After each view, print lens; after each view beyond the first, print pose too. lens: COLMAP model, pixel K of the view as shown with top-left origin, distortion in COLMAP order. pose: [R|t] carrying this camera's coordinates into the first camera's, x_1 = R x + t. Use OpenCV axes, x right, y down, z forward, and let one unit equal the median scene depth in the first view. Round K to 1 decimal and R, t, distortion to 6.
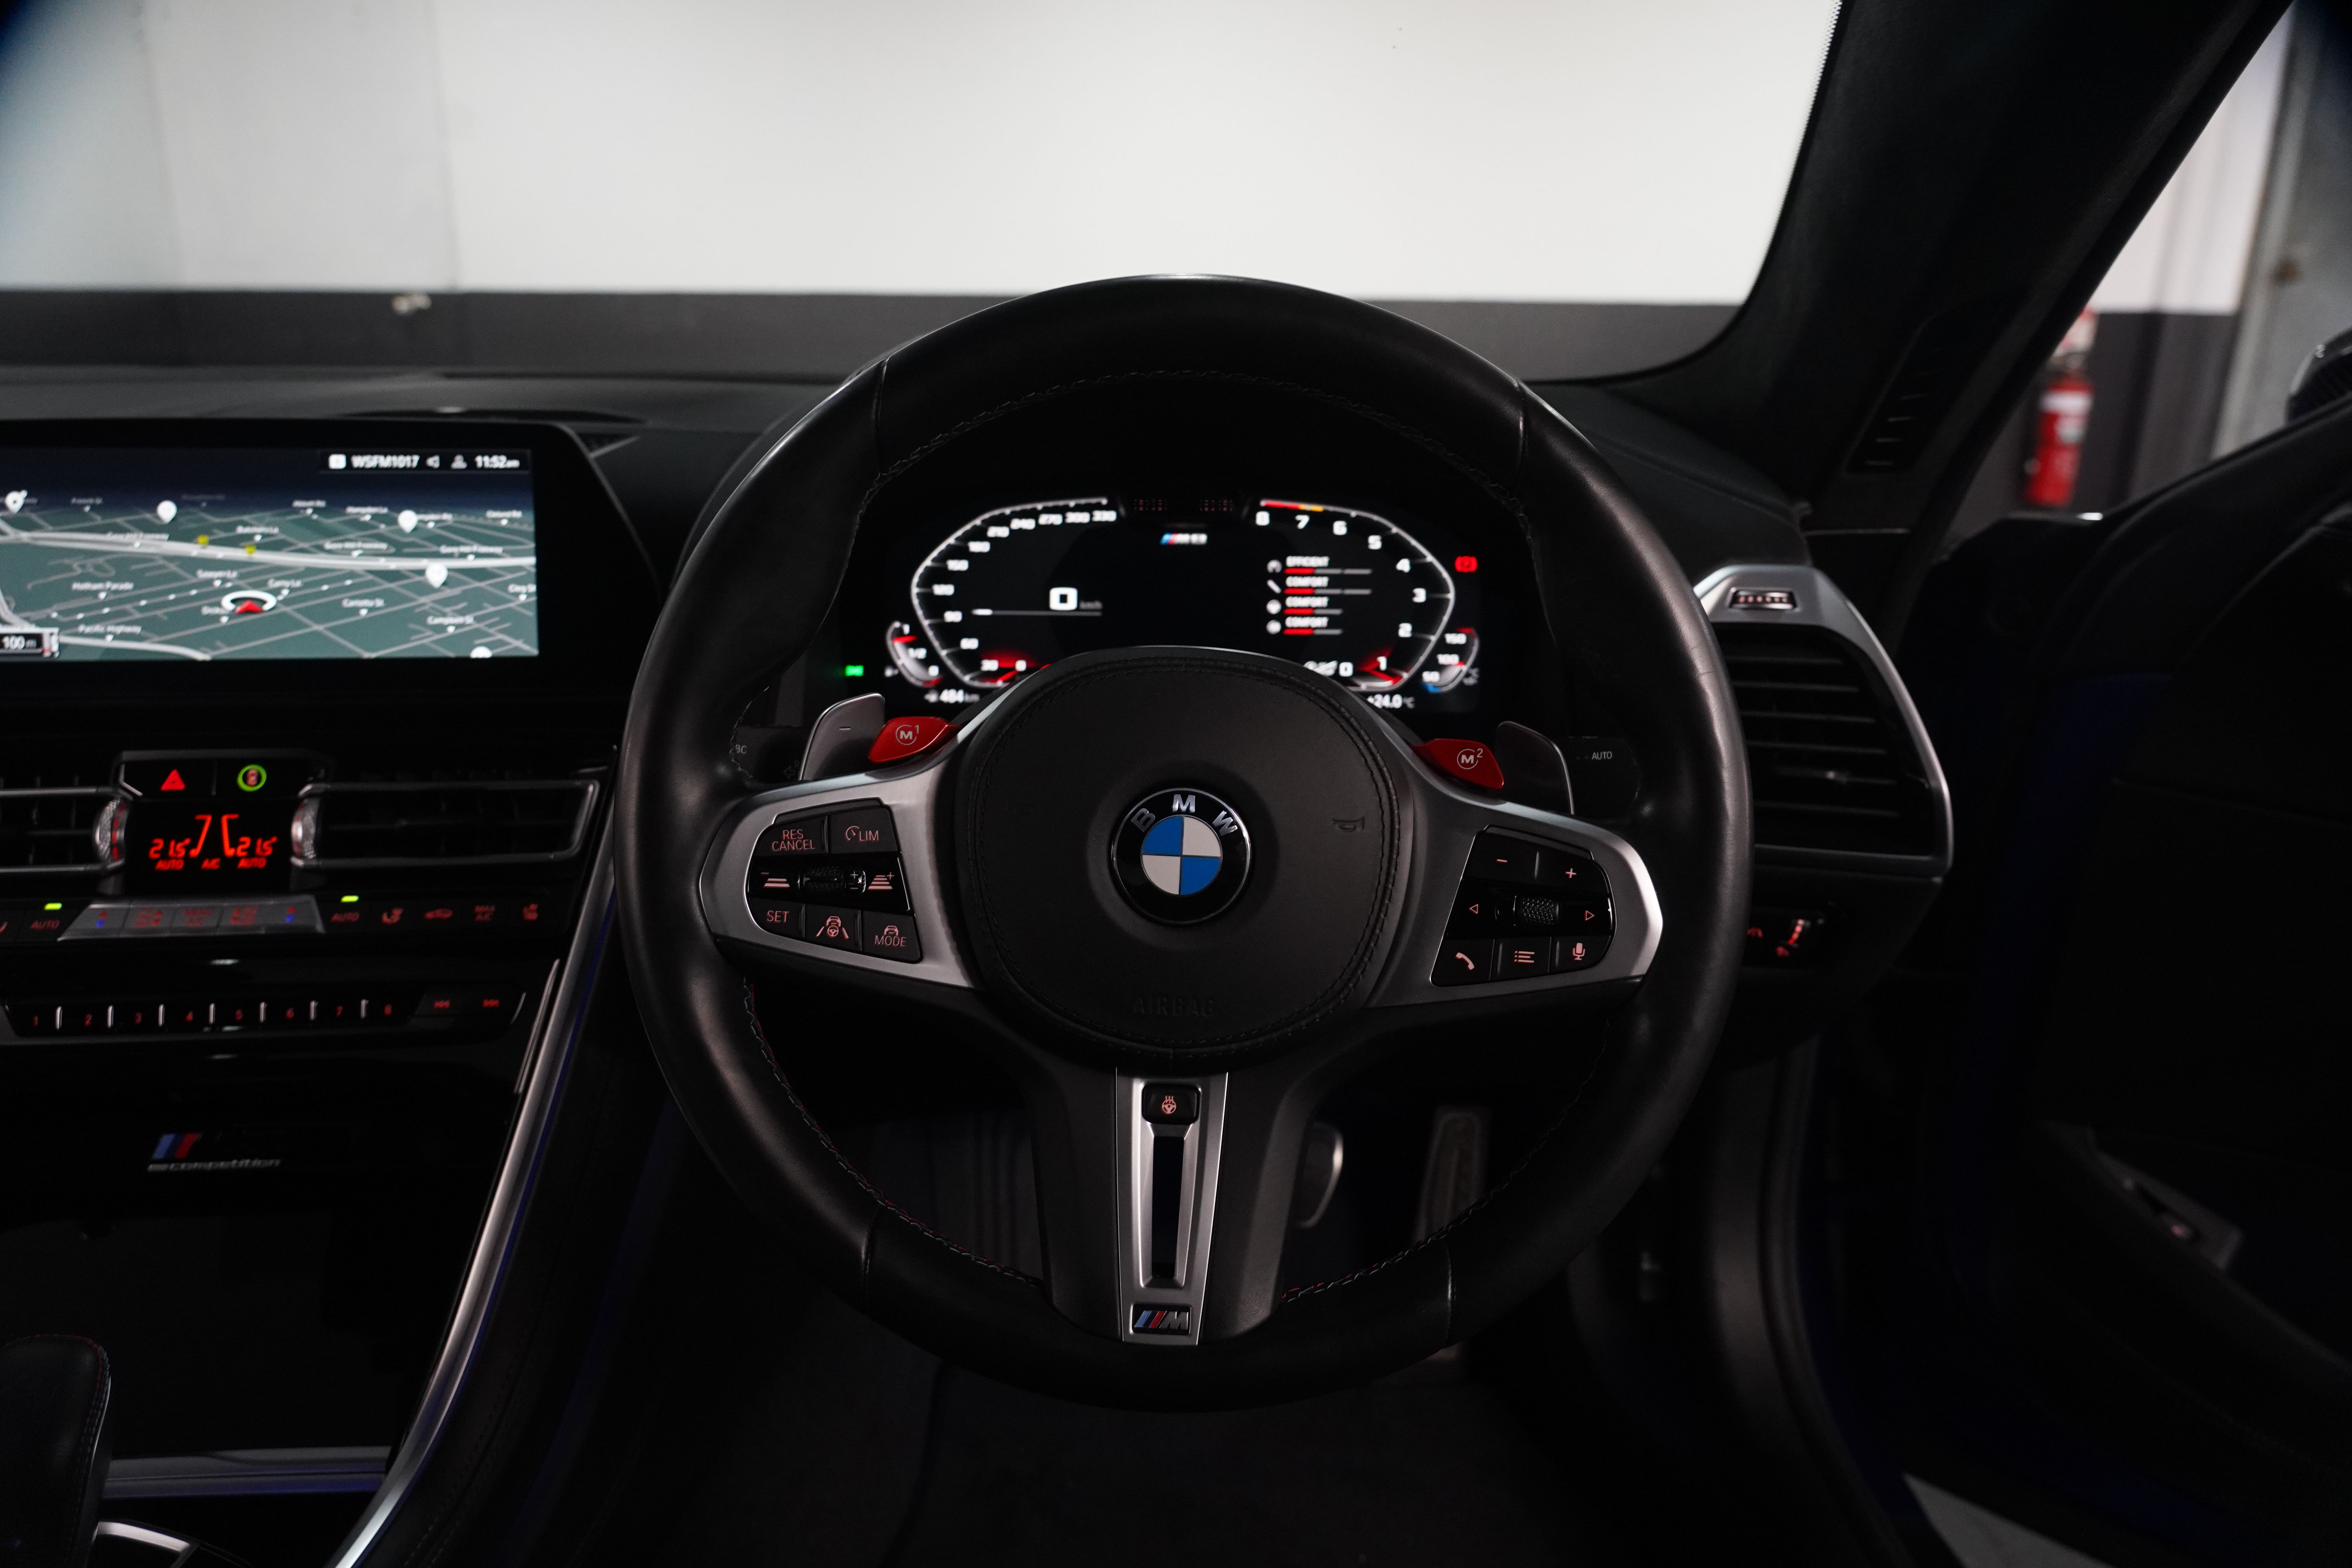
lens RADIAL K [[1616.6, 0, 1164.9], [0, 1616.6, 784.3], [0, 0, 1]] dist [-0.016980, 0.007790]
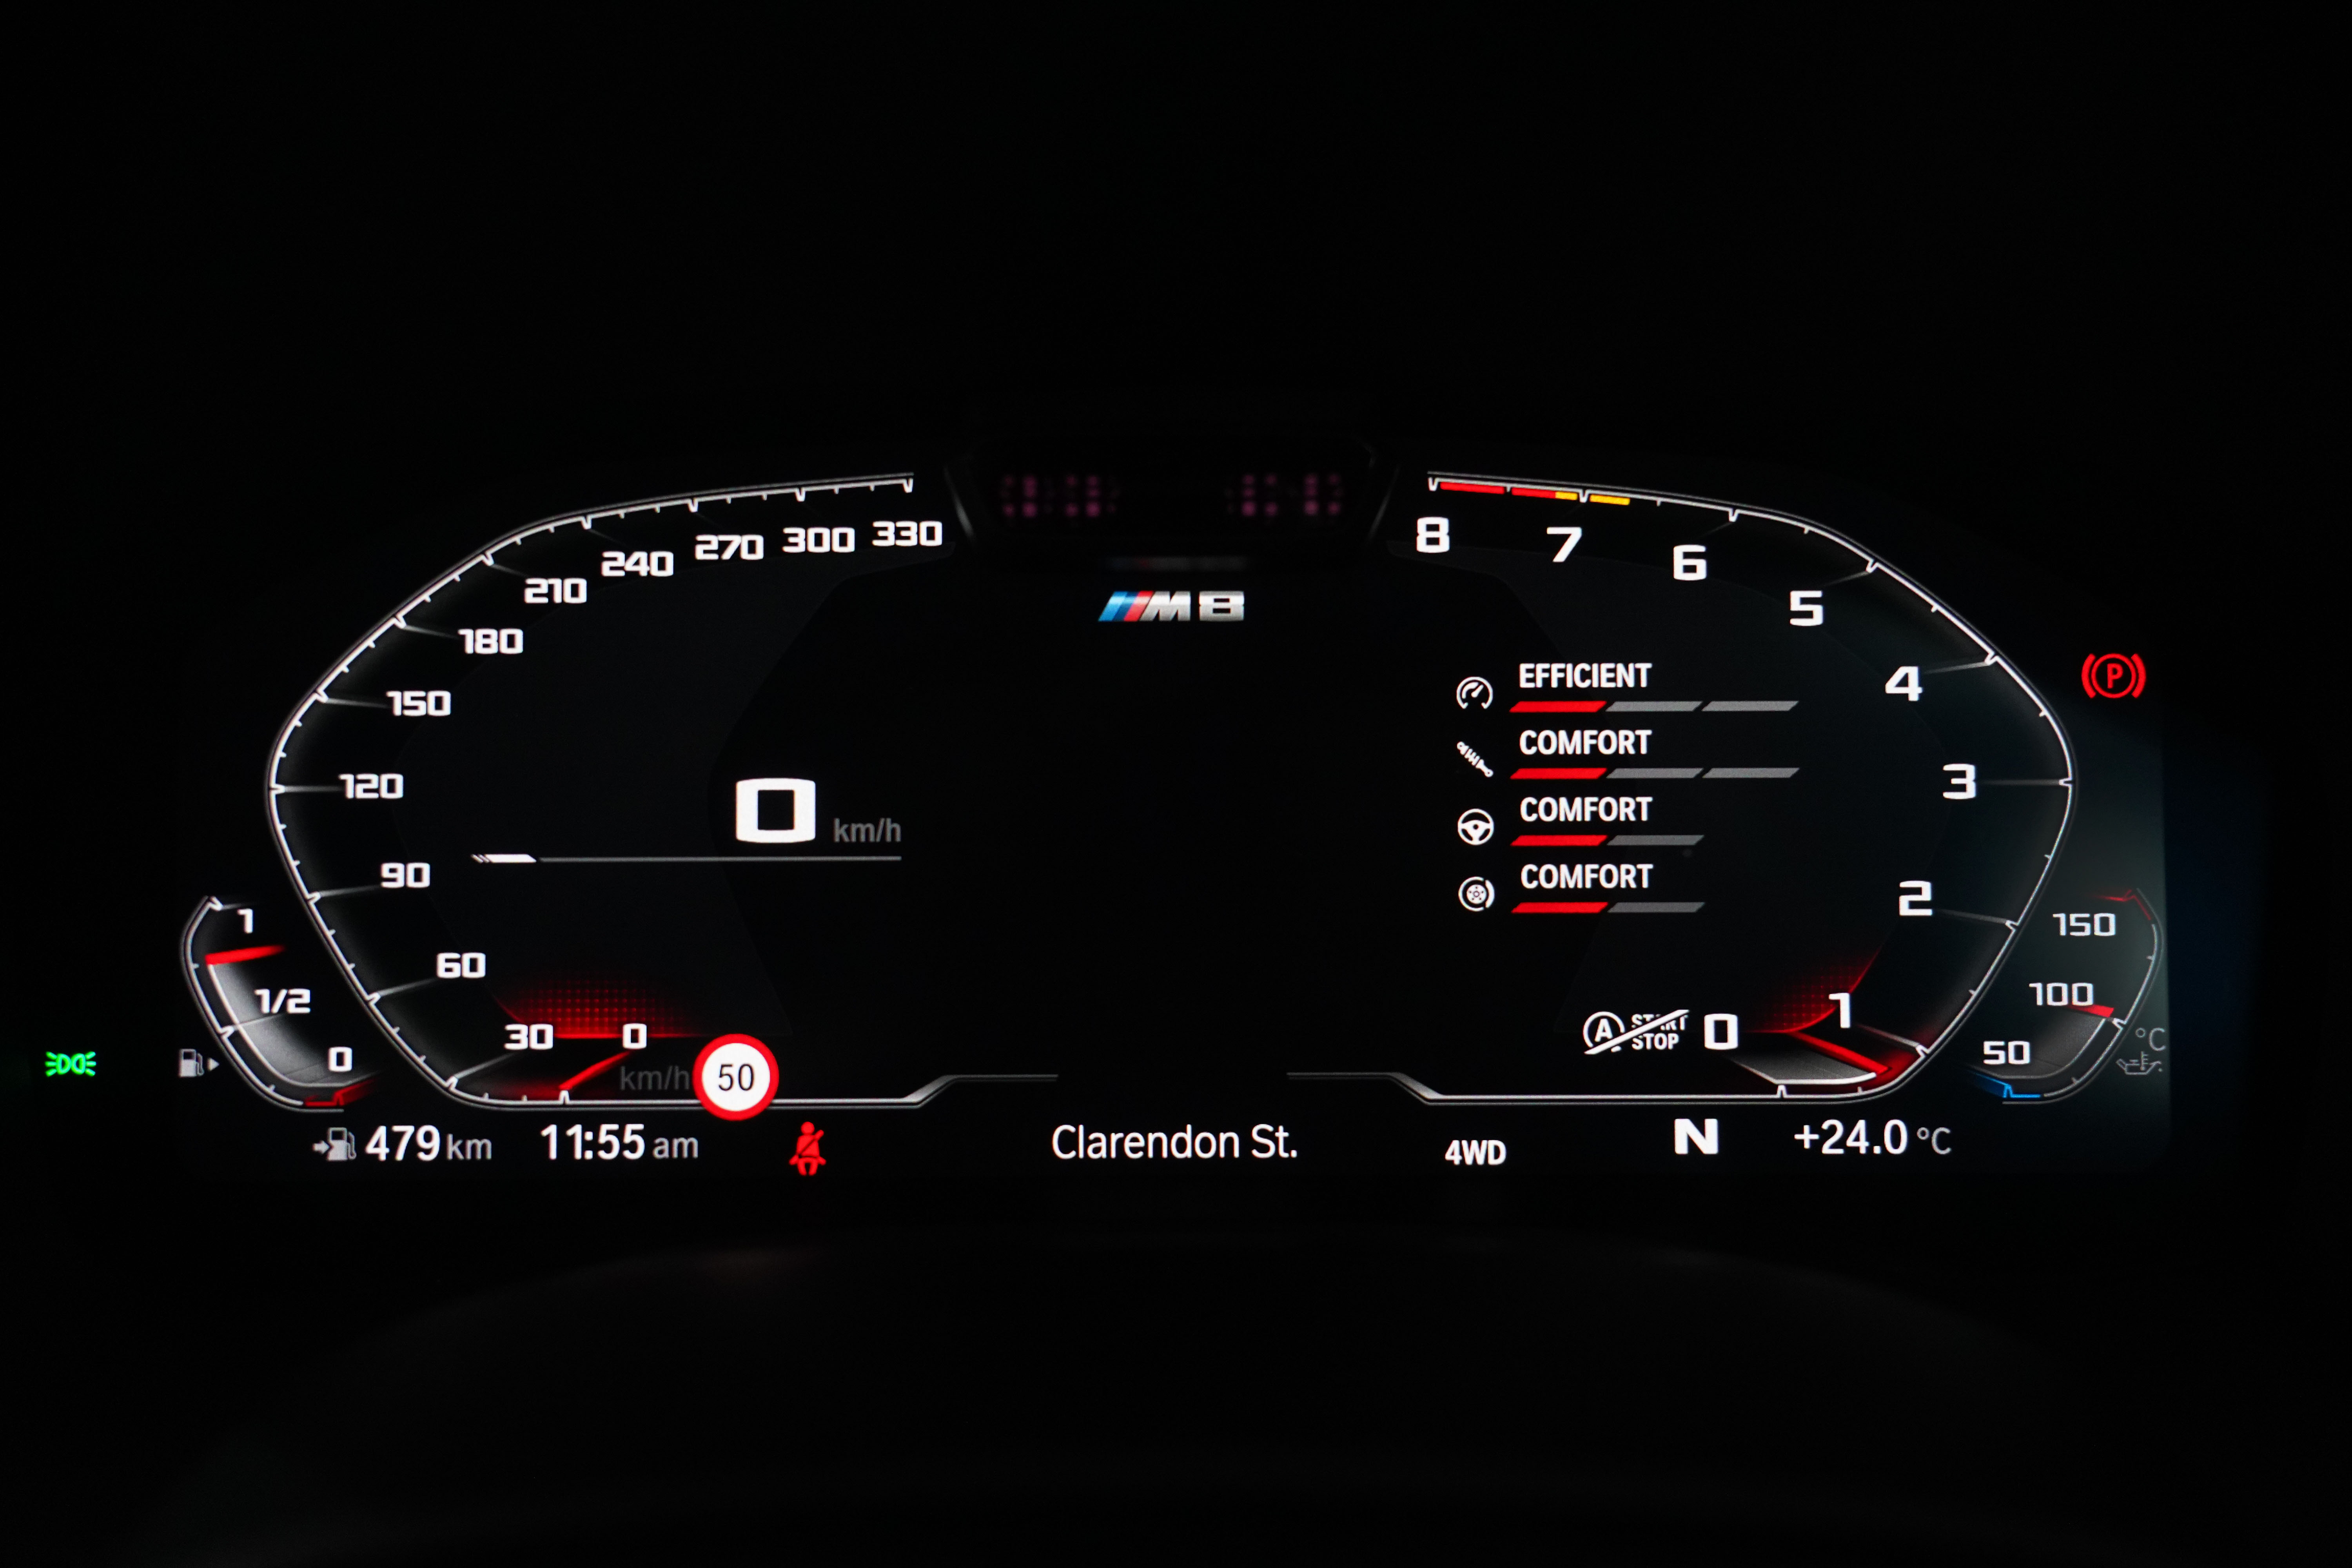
lens RADIAL K [[2038.5, 0, 1184.7], [0, 2038.5, 799.3], [0, 0, 1]] dist [0.011933, -0.001108]
pose [[0.999652, -0.016539, 0.020566, 0.005506], [0.017352, 0.999049, -0.039994, -0.101060], [-0.019885, 0.040337, 0.998988, 0.623901]]
